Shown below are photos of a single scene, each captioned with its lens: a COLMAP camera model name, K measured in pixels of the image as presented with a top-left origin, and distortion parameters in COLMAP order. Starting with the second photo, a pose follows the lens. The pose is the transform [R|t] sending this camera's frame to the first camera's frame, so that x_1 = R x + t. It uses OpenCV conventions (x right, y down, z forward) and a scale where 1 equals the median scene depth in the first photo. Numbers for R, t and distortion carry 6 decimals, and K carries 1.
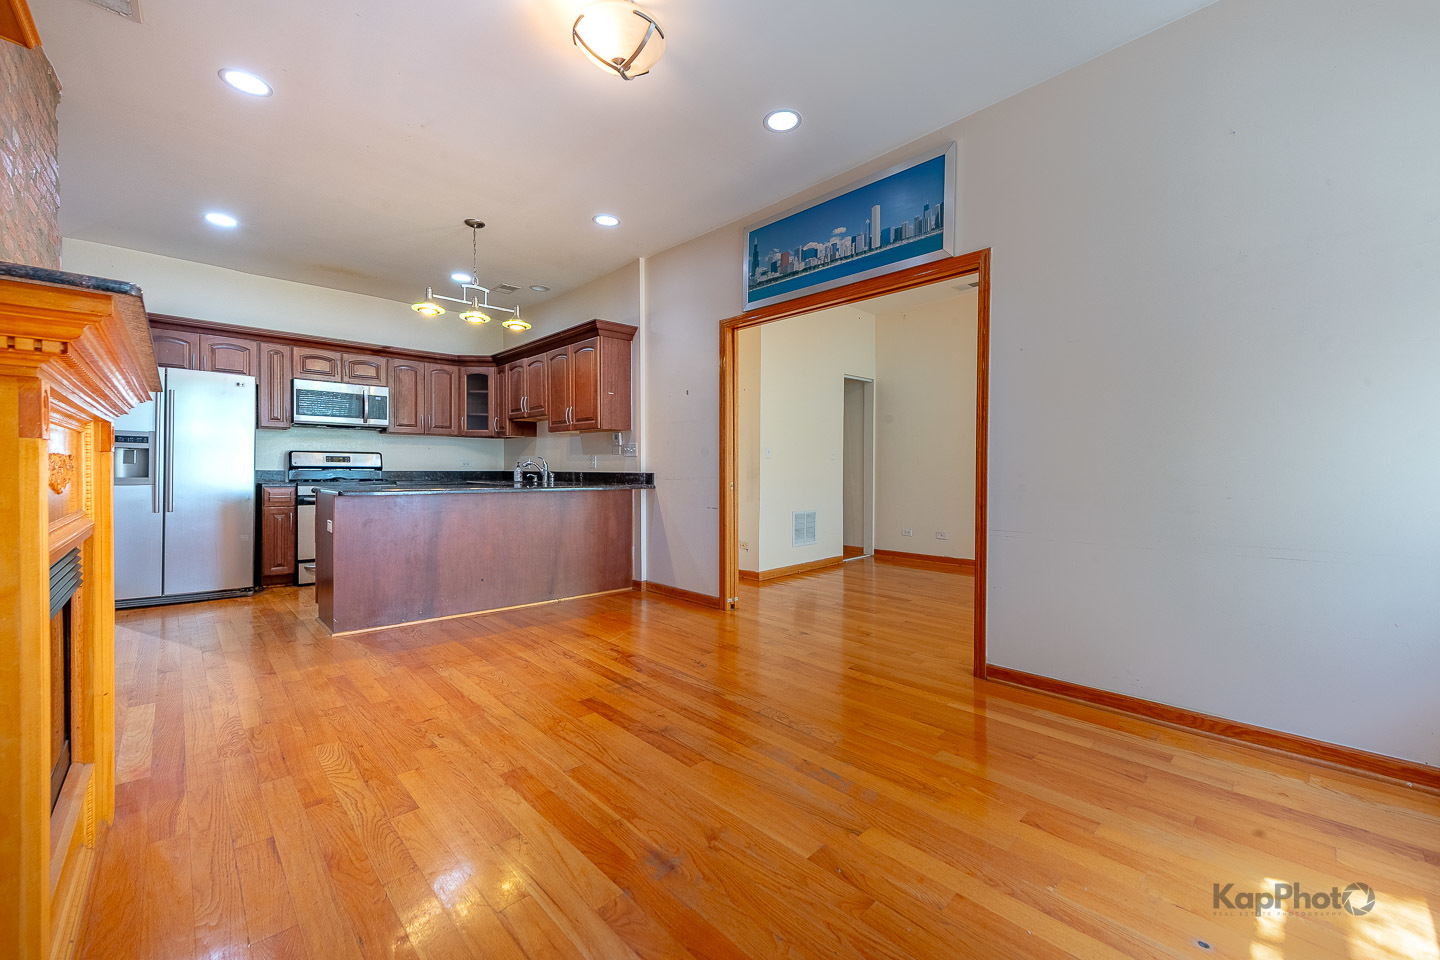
lens RADIAL K [[586.2, 0, 743.0], [0, 586.2, 479.8], [0, 0, 1]] dist [0.000680, -0.000109]
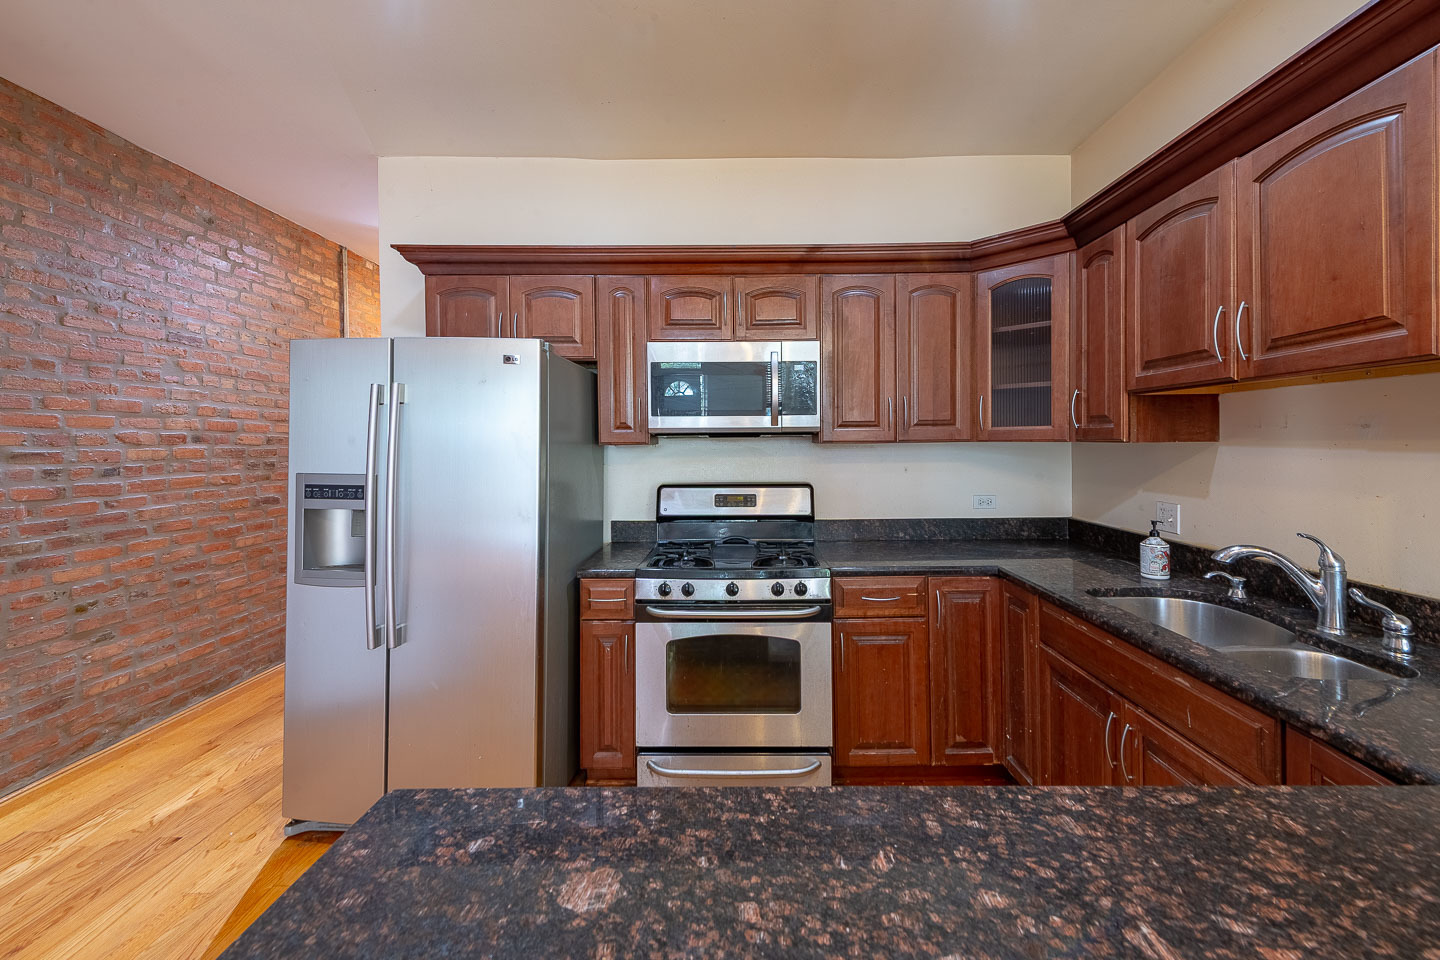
lens RADIAL K [[586.5, 0, 741.9], [0, 586.5, 449.8], [0, 0, 1]] dist [0.022206, -0.000188]
pose [[0.717831, -0.004451, -0.696204, -0.389099], [0.001631, 0.999988, -0.004712, -0.084276], [0.696216, 0.002247, 0.717829, 0.734201]]
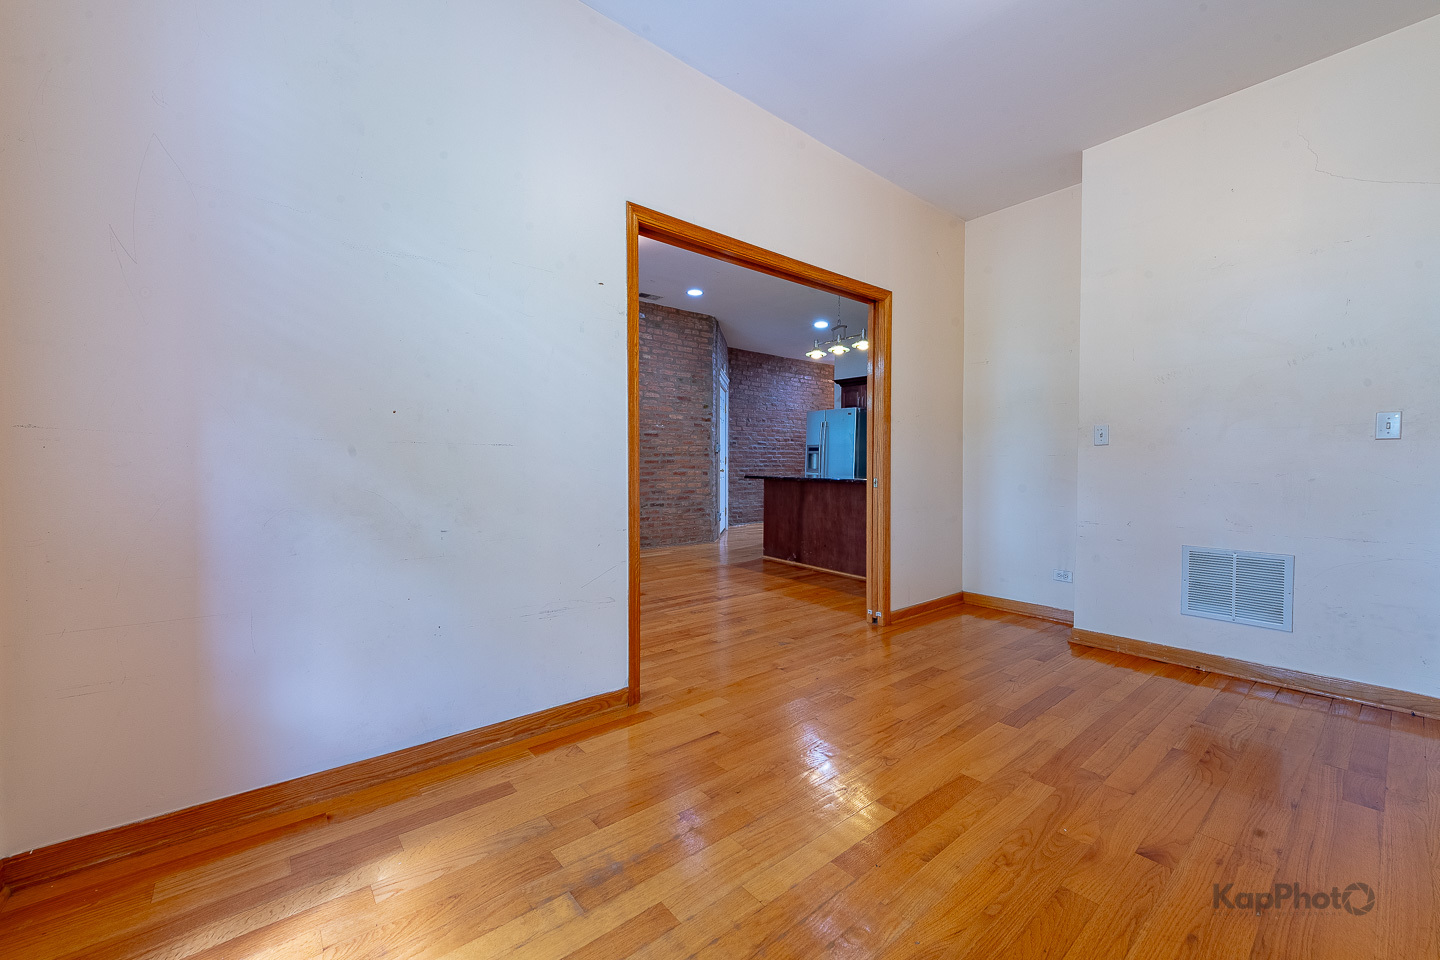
lens RADIAL K [[551.6, 0, 694.6], [0, 551.6, 479.6], [0, 0, 1]] dist [0.002653, 0.000037]
pose [[-0.126988, 0.026283, -0.991556, 0.698309], [-0.022063, 0.999327, 0.029315, -0.010482], [0.991659, 0.025599, -0.126322, 0.698039]]
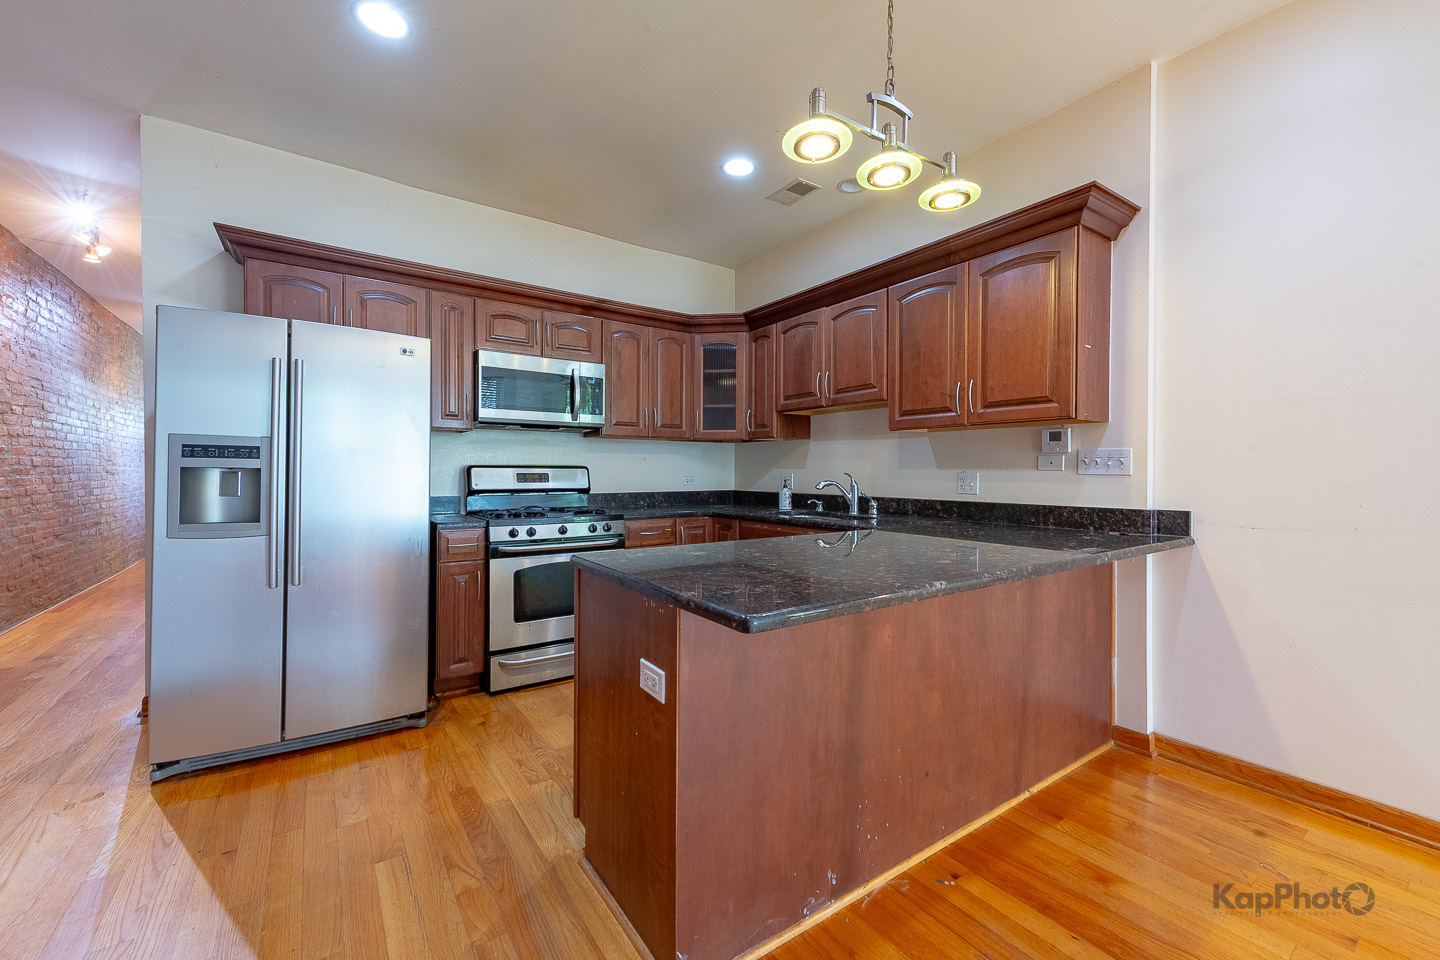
lens RADIAL K [[570.0, 0, 720.0], [0, 570.0, 480.0], [0, 0, 1]] dist [0.008522, -0.000182]
pose [[0.986881, -0.000883, -0.161450, -0.433314], [0.000610, 0.999998, -0.001738, -0.035217], [0.161451, 0.001617, 0.986879, 0.464858]]
